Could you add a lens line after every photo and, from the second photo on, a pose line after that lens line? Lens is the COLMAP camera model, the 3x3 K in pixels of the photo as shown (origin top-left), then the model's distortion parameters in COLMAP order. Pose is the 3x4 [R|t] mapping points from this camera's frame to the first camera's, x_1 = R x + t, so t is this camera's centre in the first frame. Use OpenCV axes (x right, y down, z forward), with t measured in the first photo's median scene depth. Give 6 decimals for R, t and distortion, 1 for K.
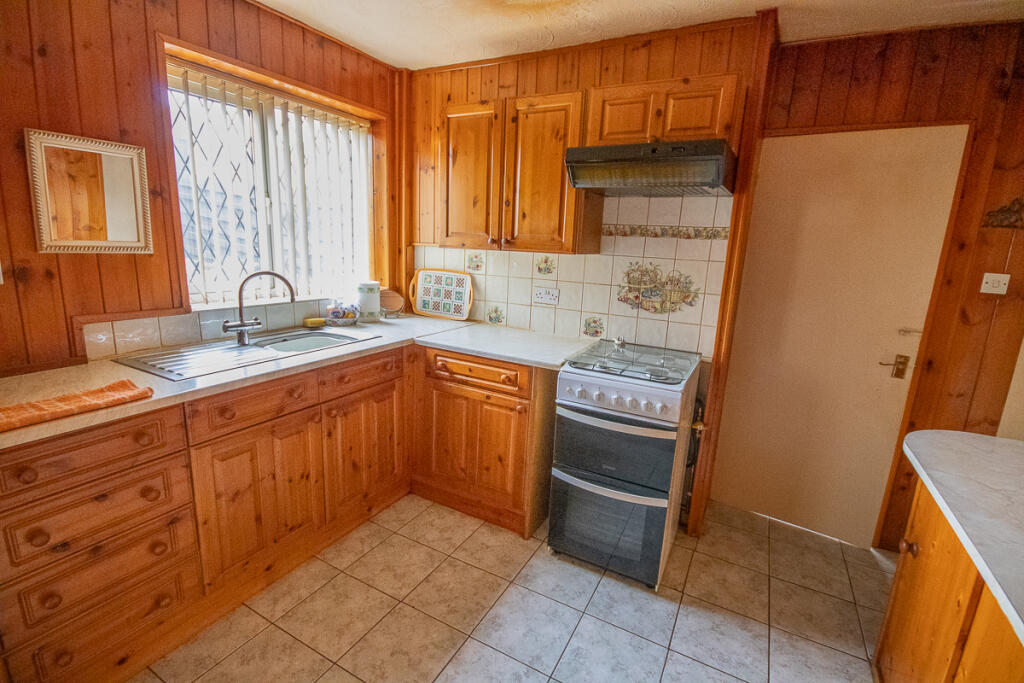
lens RADIAL K [[477.1, 0, 514.5], [0, 477.1, 342.9], [0, 0, 1]] dist [-0.003255, -0.000428]
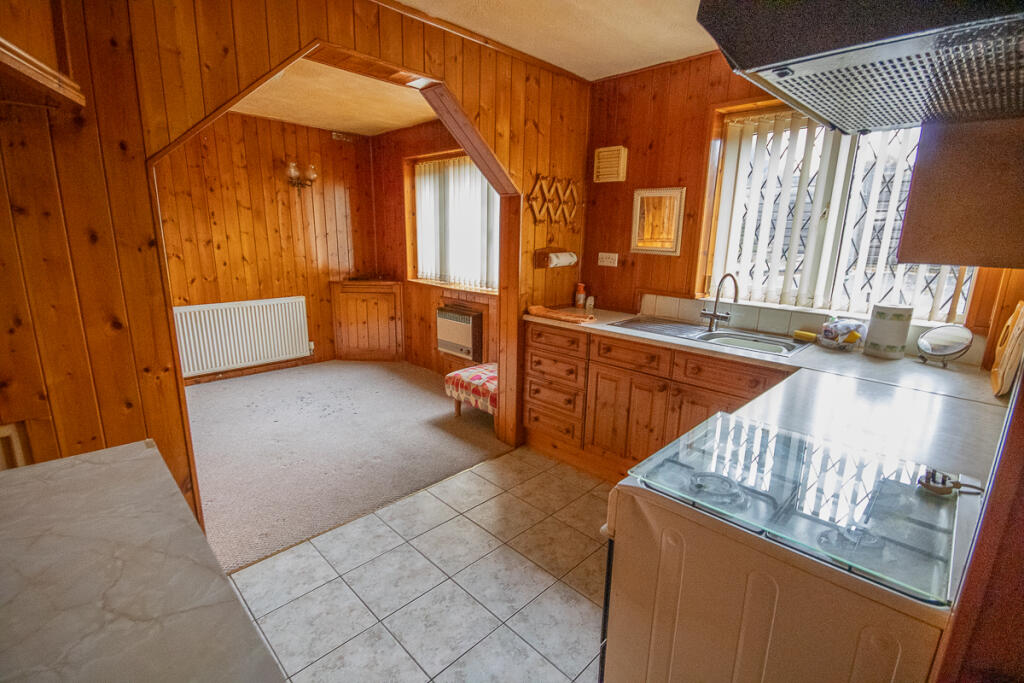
lens RADIAL K [[477.1, 0, 518.7], [0, 477.1, 347.0], [0, 0, 1]] dist [-0.003255, -0.000428]
pose [[-0.289008, 0.171877, -0.941771, 0.688638], [-0.235965, 0.940610, 0.244078, -0.129137], [0.927790, 0.292765, -0.231287, 0.753543]]
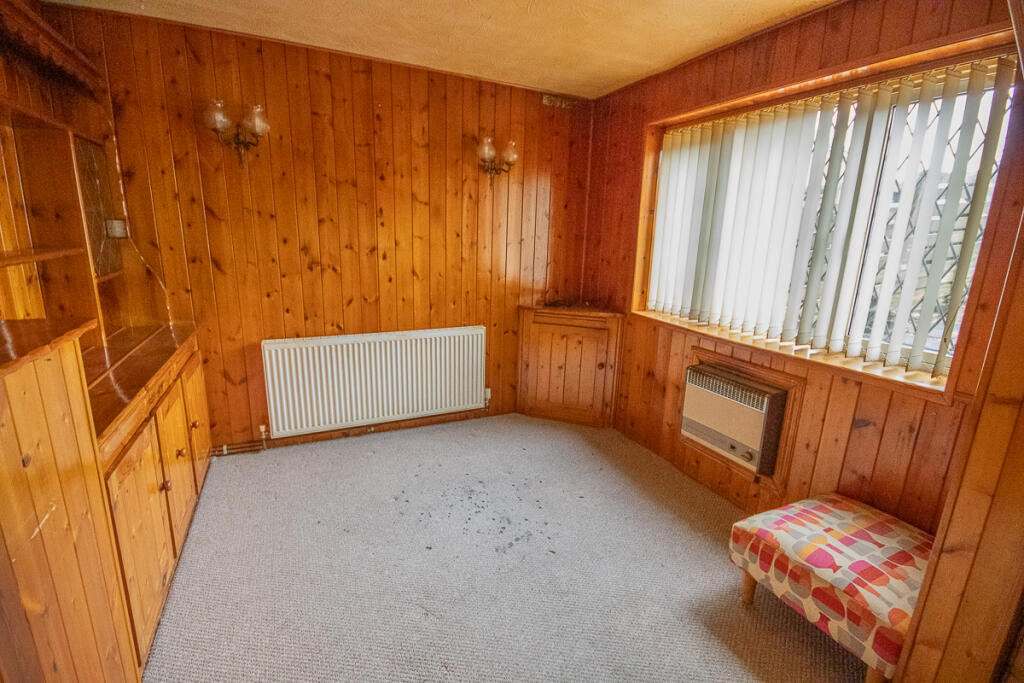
lens RADIAL K [[477.1, 0, 513.8], [0, 477.1, 343.9], [0, 0, 1]] dist [-0.003255, -0.000428]
pose [[-0.593482, 0.121119, -0.795681, 0.114677], [-0.227867, 0.922877, 0.310442, -0.043706], [0.771917, 0.365551, -0.520112, 0.216992]]
